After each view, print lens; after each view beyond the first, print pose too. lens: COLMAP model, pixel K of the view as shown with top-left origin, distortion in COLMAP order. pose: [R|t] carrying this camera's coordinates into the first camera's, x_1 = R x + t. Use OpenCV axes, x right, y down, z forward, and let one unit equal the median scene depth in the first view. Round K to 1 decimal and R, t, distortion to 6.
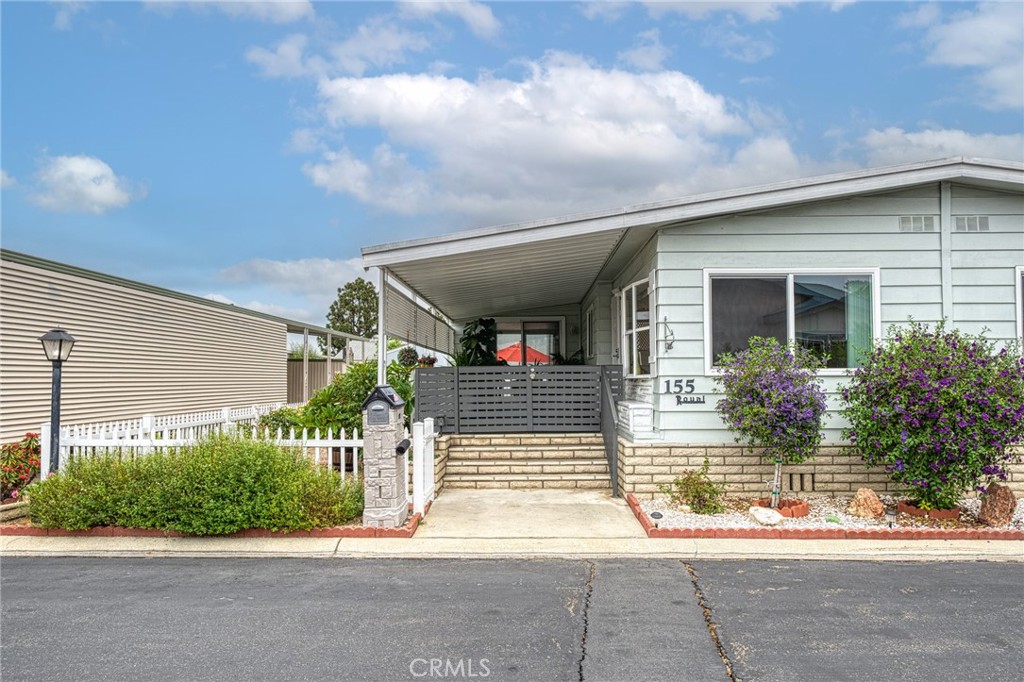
lens RADIAL K [[696.6, 0, 513.5], [0, 696.6, 360.3], [0, 0, 1]] dist [-0.000606, 0.000013]
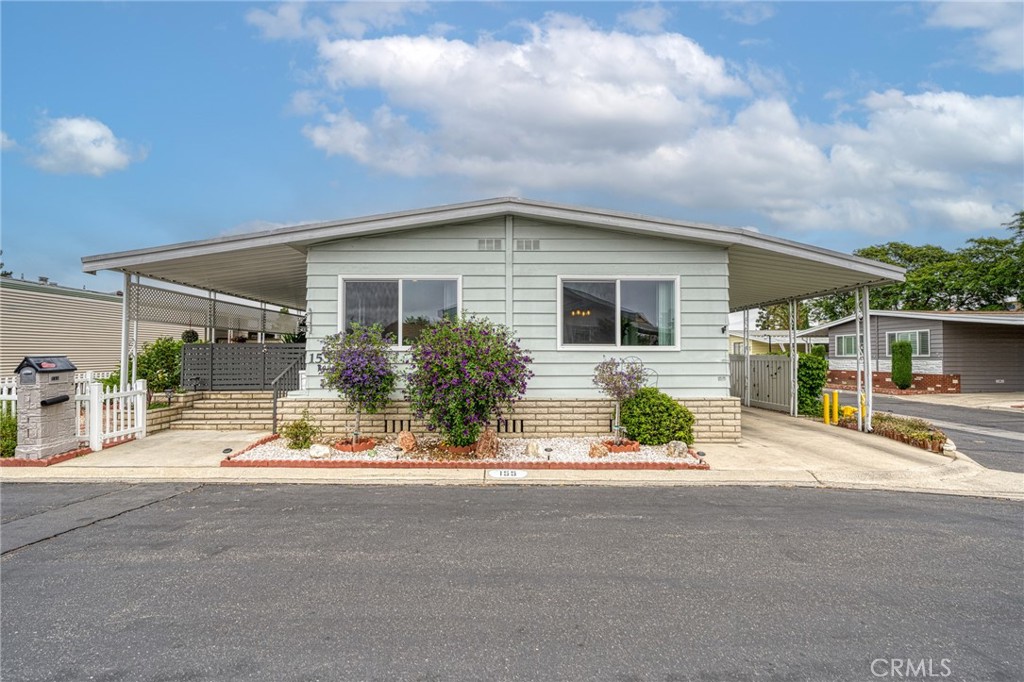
lens RADIAL K [[465.0, 0, 499.1], [0, 465.0, 343.8], [0, 0, 1]] dist [0.001070, -0.000006]
pose [[0.999731, 0.006498, 0.022281, 0.591072], [-0.006676, 0.999946, 0.007946, -0.001410], [-0.022229, -0.008092, 0.999720, 0.051700]]
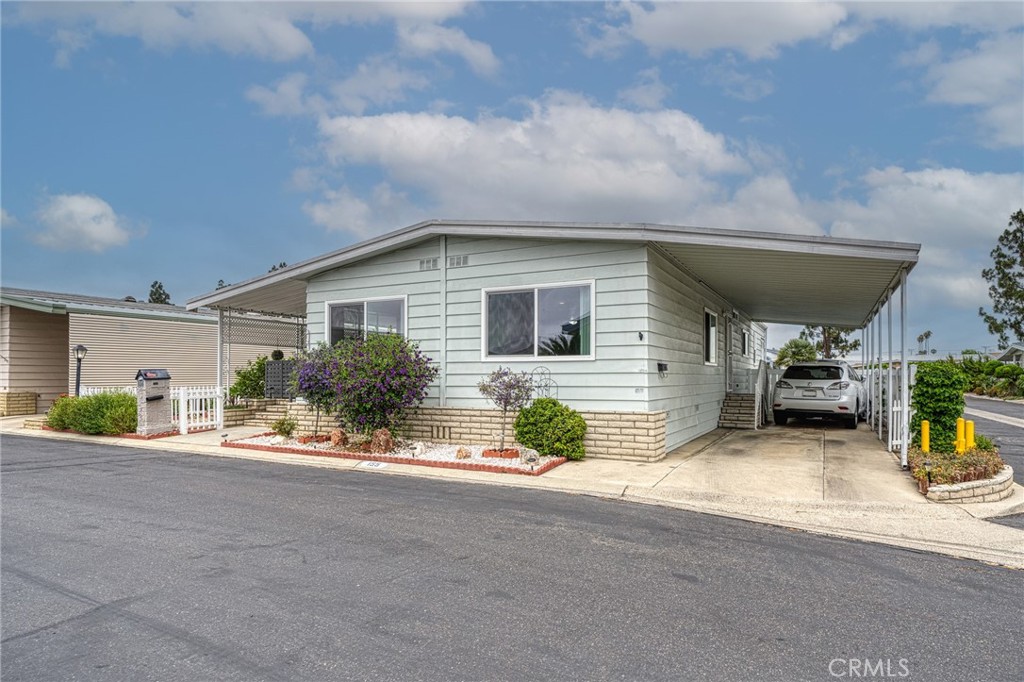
lens RADIAL K [[587.2, 0, 515.5], [0, 587.2, 373.5], [0, 0, 1]] dist [-0.002999, 0.000378]
pose [[0.894185, 0.002318, -0.447691, 1.356860], [0.009885, 0.999641, 0.024920, 0.013971], [0.447588, -0.026709, 0.893841, -0.076497]]
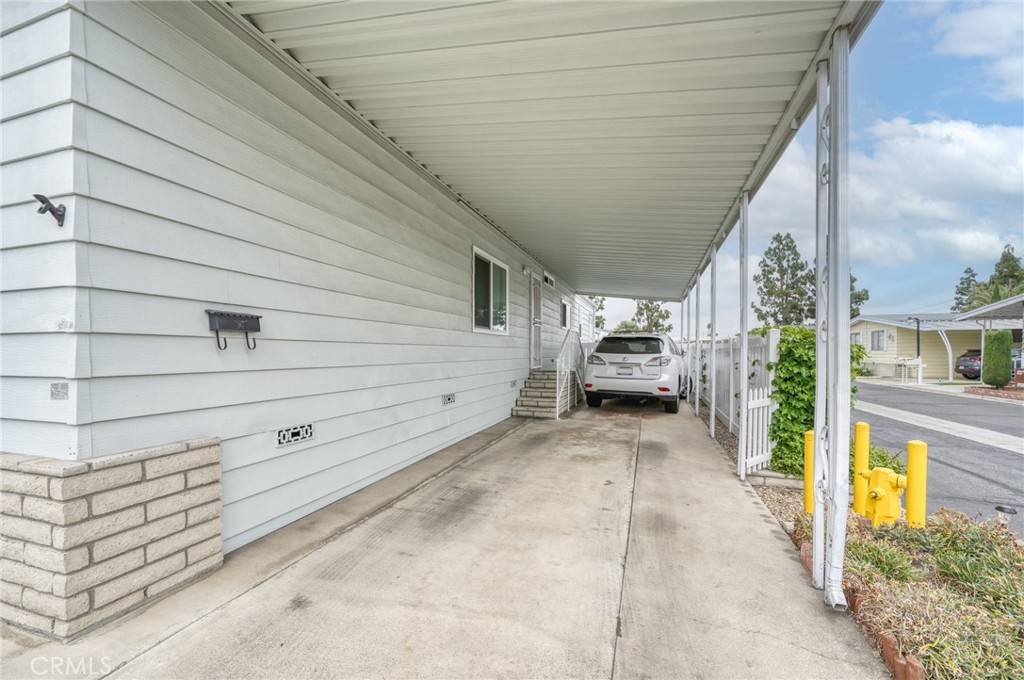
lens RADIAL K [[420.2, 0, 509.2], [0, 420.2, 358.9], [0, 0, 1]] dist [-0.001274, -0.000198]
pose [[0.955262, 0.008831, -0.295629, 1.391120], [0.005696, 0.998819, 0.048243, 0.047037], [0.295706, -0.047768, 0.954084, 0.850837]]
